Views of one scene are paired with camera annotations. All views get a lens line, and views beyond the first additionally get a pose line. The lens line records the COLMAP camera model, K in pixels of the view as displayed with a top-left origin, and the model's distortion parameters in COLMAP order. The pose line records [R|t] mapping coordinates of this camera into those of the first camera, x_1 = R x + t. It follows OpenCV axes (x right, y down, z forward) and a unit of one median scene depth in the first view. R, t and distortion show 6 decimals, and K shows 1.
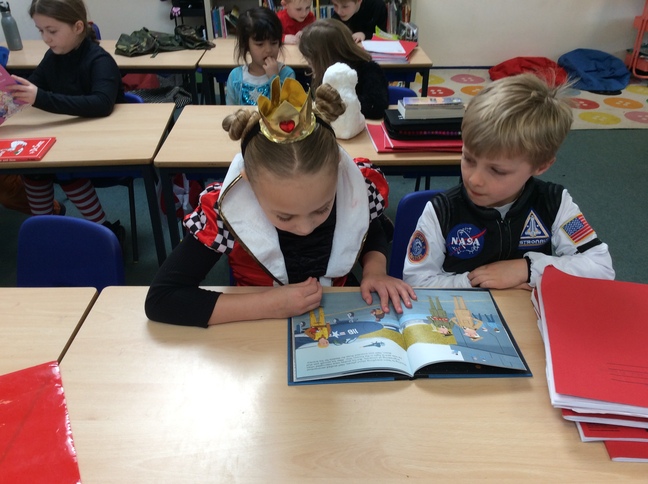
lens RADIAL K [[589.1, 0, 325.9], [0, 589.1, 242.5], [0, 0, 1]] dist [0.129593, -0.243421]
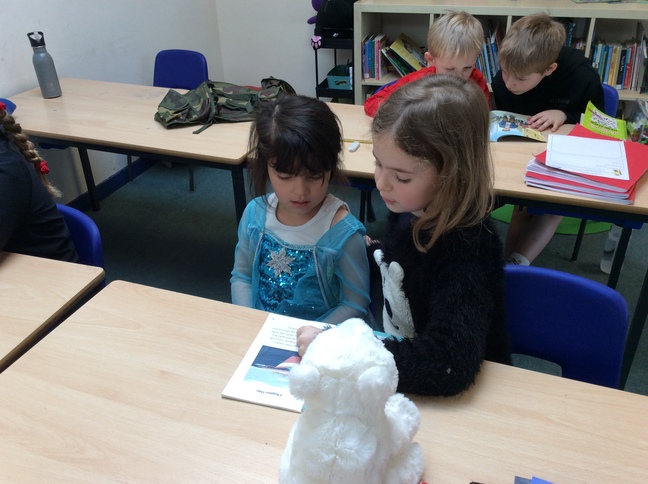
lens RADIAL K [[602.2, 0, 323.9], [0, 602.2, 242.2], [0, 0, 1]] dist [0.002555, -0.012729]
pose [[0.924661, 0.176495, -0.337420, 0.053405], [-0.173002, 0.984082, 0.040653, -0.171000], [0.339224, 0.020784, 0.940476, 0.304741]]
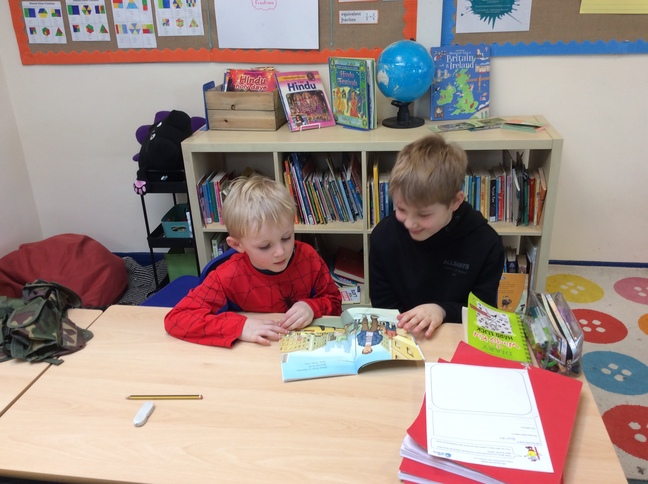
lens RADIAL K [[596.3, 0, 321.7], [0, 596.3, 240.6], [0, 0, 1]] dist [0.110832, -0.203463]
pose [[0.981317, 0.051277, -0.185437, 0.045617], [-0.072887, 0.991070, -0.111663, -0.273130], [0.178056, 0.123093, 0.976291, 0.439417]]
